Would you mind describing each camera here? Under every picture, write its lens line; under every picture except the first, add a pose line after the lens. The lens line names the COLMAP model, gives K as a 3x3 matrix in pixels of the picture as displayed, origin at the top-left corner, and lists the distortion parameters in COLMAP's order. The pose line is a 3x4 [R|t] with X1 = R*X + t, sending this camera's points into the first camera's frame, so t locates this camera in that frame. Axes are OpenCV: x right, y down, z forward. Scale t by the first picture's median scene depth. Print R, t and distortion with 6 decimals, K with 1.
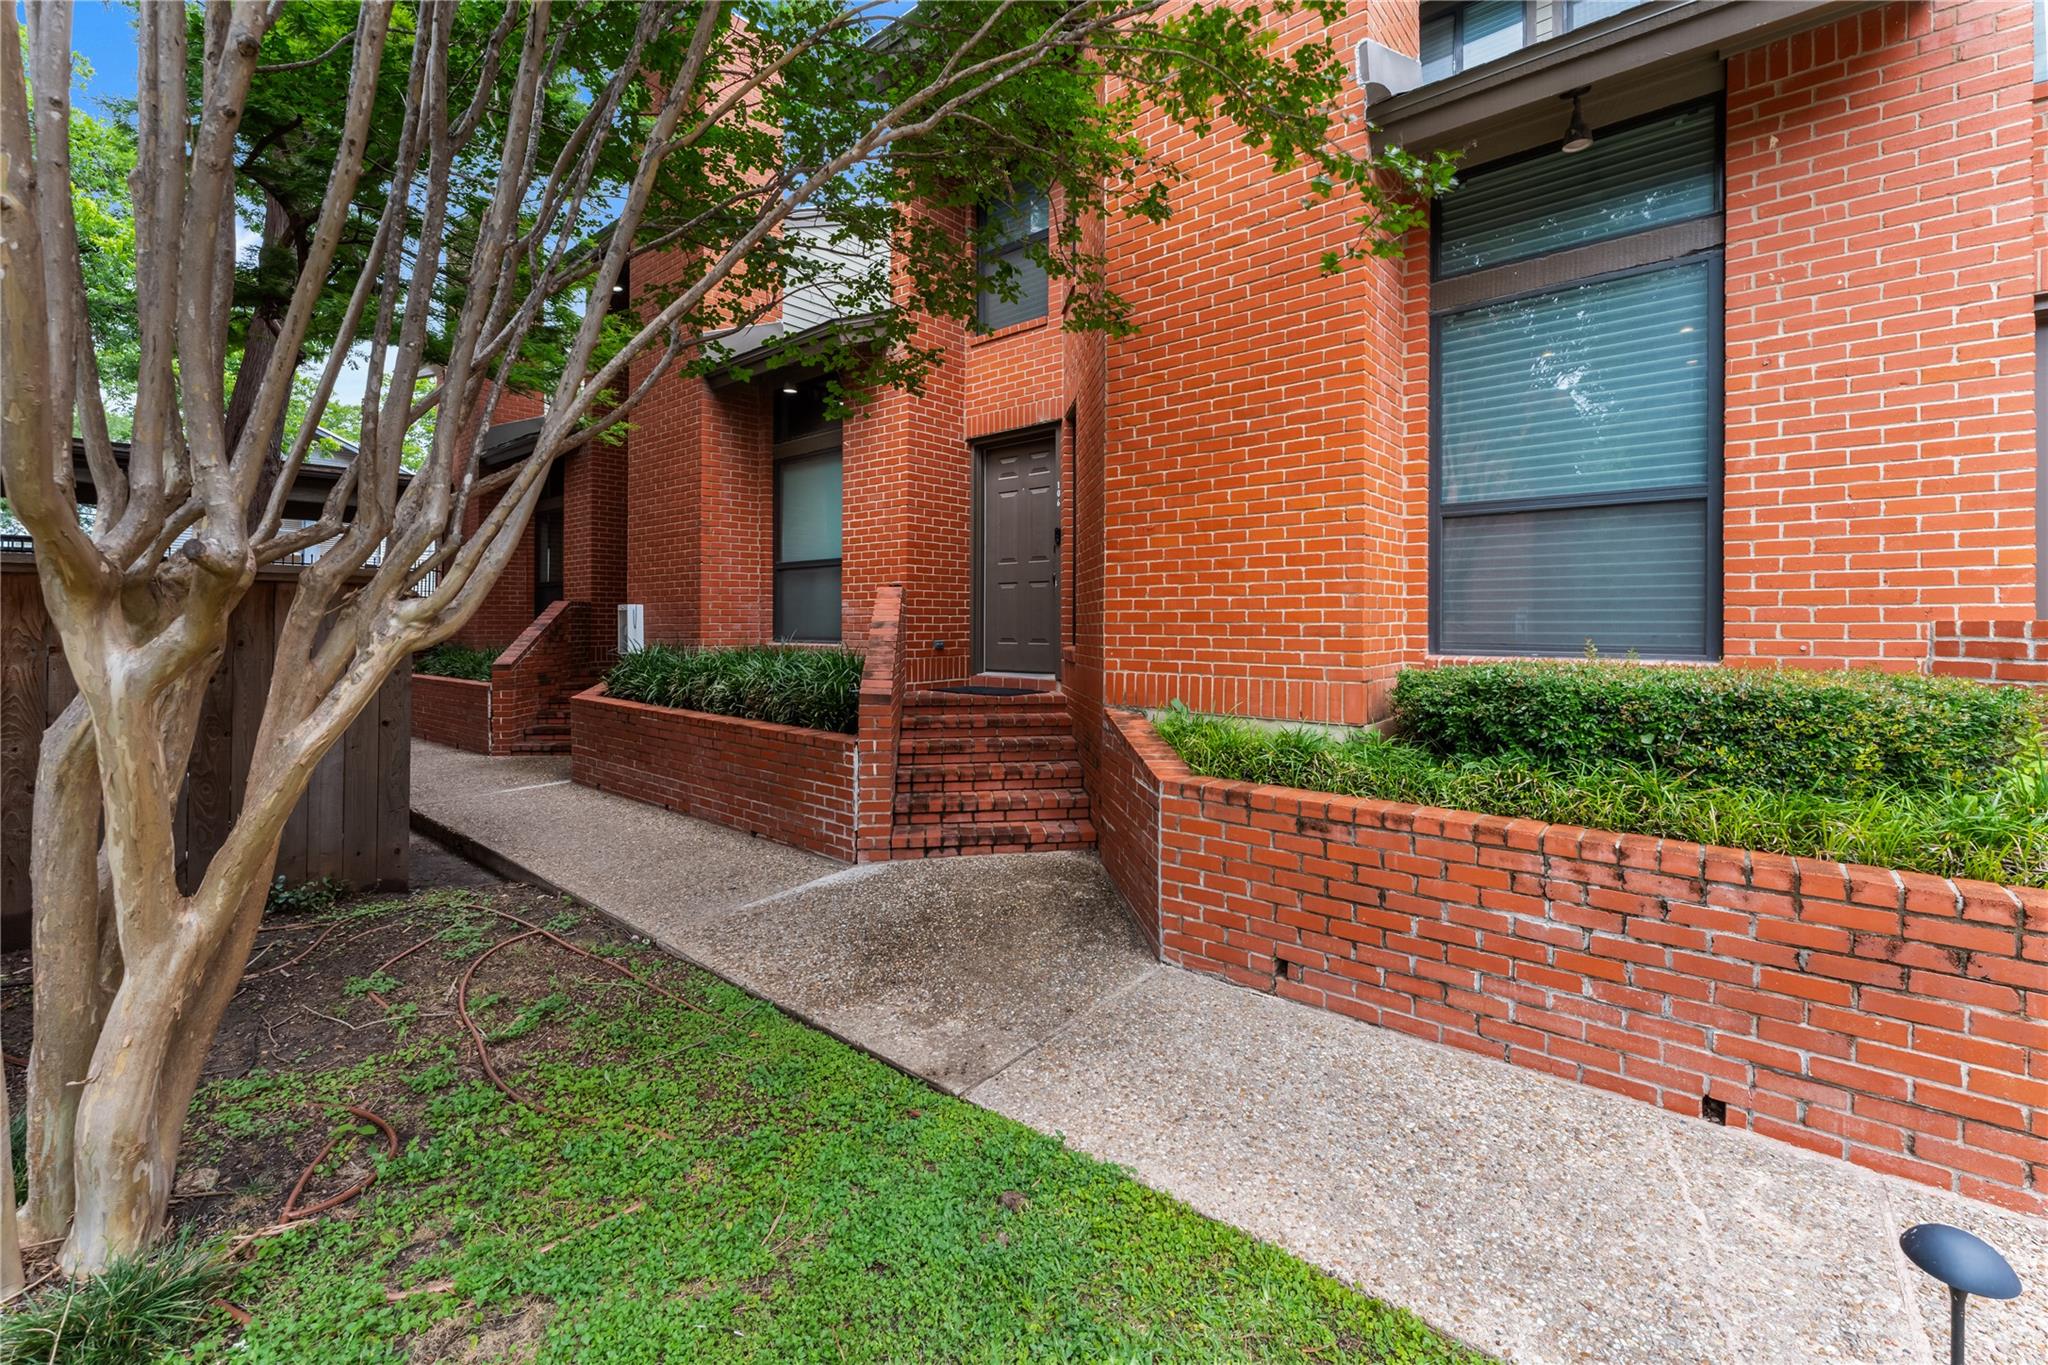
lens RADIAL K [[834.1, 0, 1023.7], [0, 834.1, 607.1], [0, 0, 1]] dist [-0.001114, -0.000239]
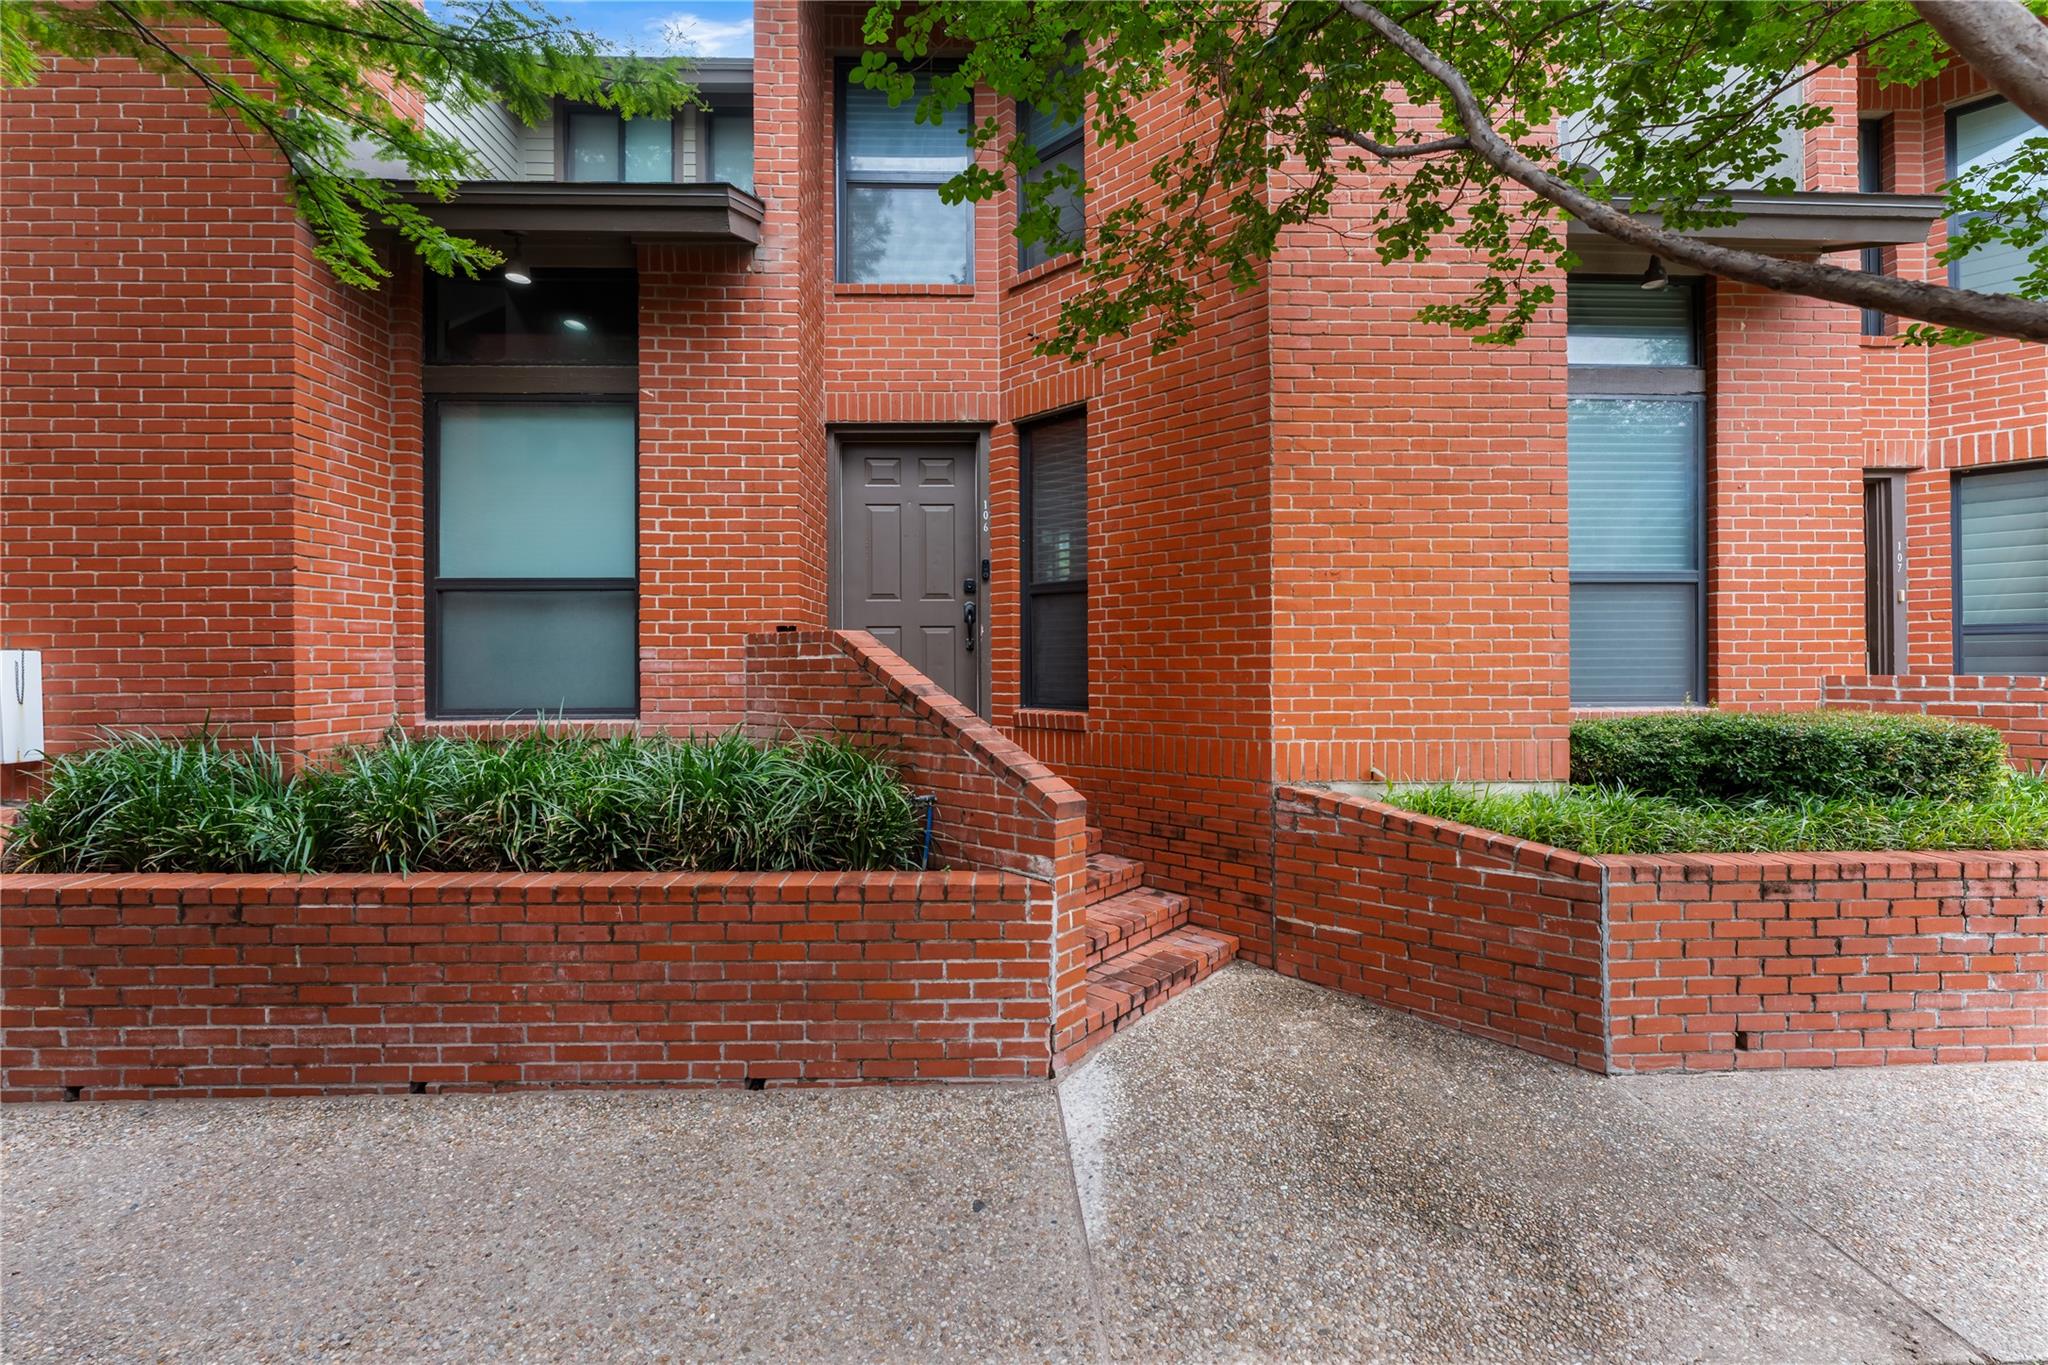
lens RADIAL K [[830.4, 0, 1024.4], [0, 830.4, 648.7], [0, 0, 1]] dist [-0.000560, -0.000440]
pose [[0.744326, 0.008073, 0.667768, -0.760136], [-0.006545, 0.999967, -0.004793, -0.011772], [-0.667784, -0.000803, 0.744354, 0.660854]]
